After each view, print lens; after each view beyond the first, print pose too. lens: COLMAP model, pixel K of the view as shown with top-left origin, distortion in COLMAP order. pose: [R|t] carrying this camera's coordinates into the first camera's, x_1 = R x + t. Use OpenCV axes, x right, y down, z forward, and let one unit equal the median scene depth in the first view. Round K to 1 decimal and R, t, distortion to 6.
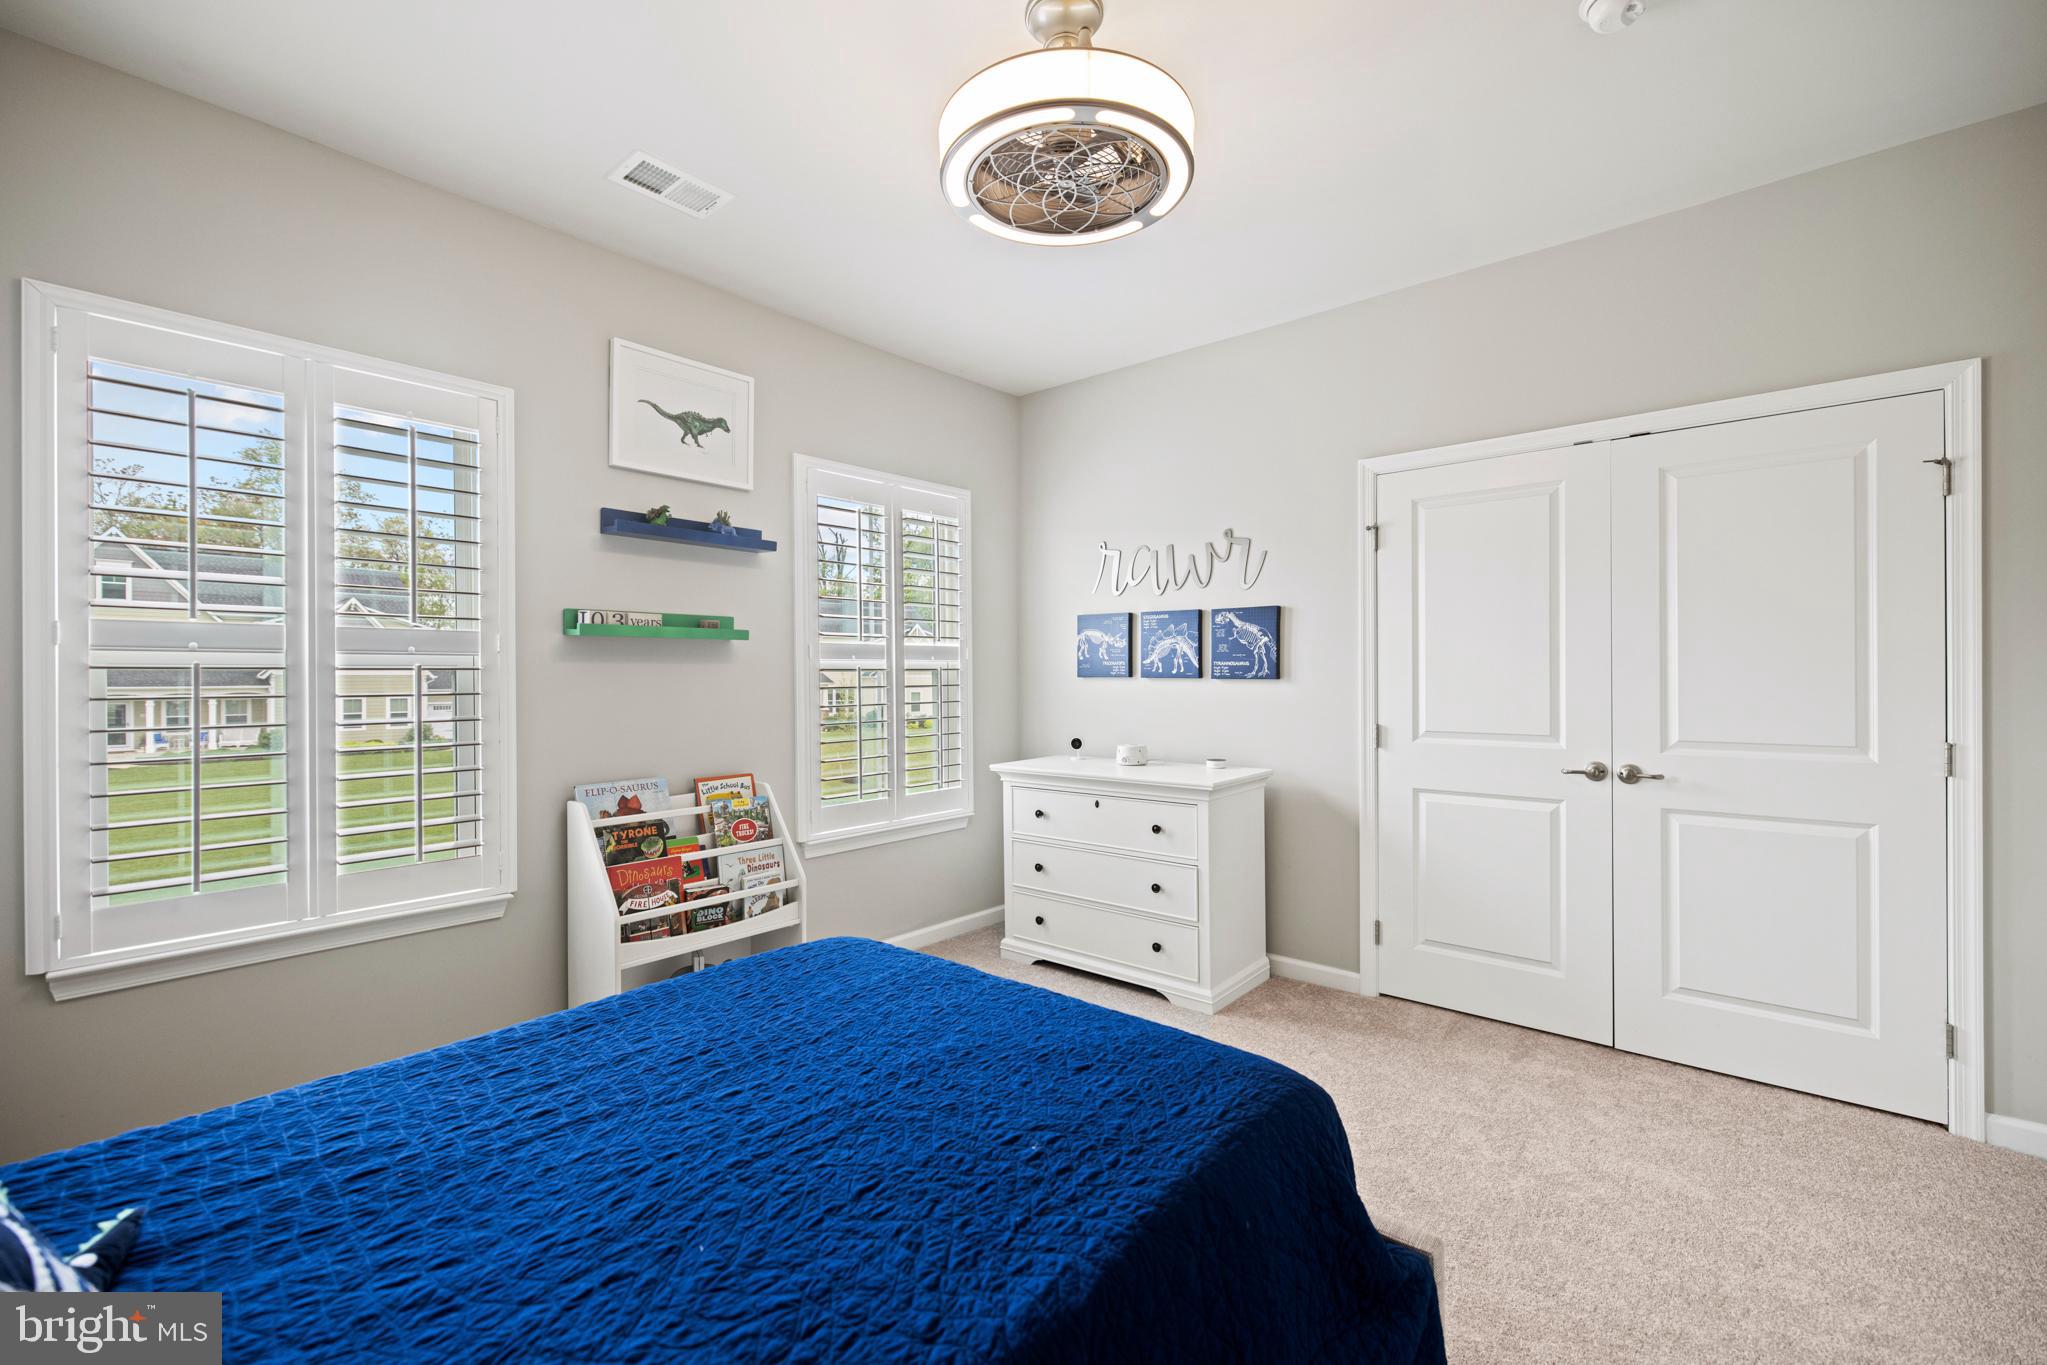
lens RADIAL K [[862.8, 0, 1023.5], [0, 862.8, 682.5], [0, 0, 1]] dist [0.001090, 0.000068]
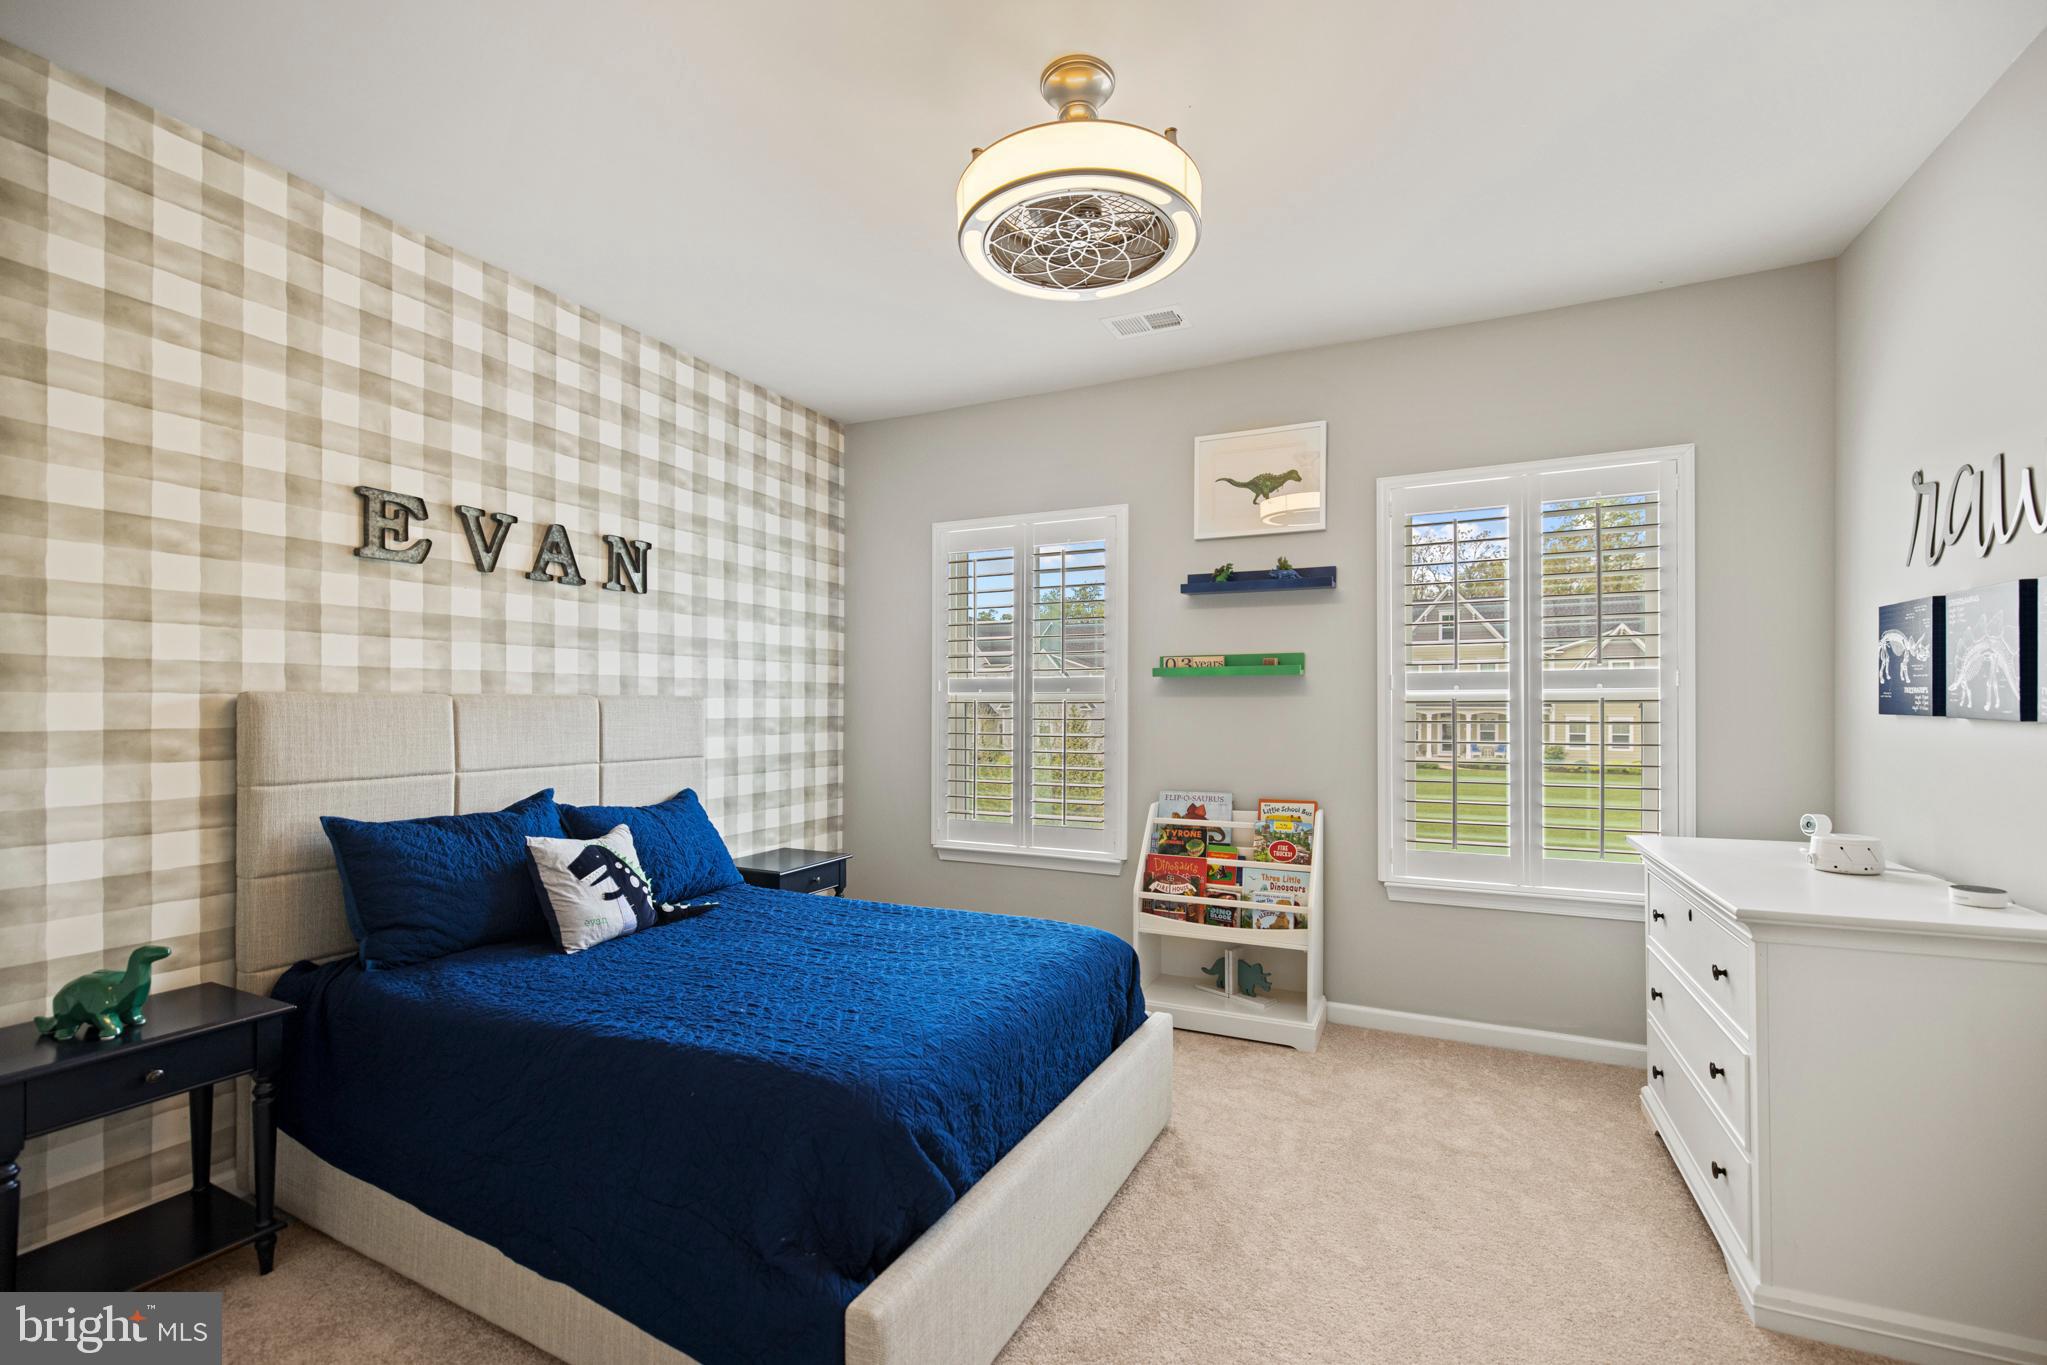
lens RADIAL K [[862.5, 0, 1018.9], [0, 862.5, 706.1], [0, 0, 1]] dist [0.001046, 0.000309]
pose [[0.271277, 0.008287, -0.962466, 0.638868], [-0.006906, 0.999954, 0.006663, -0.015587], [0.962477, 0.004839, 0.271321, 0.398847]]
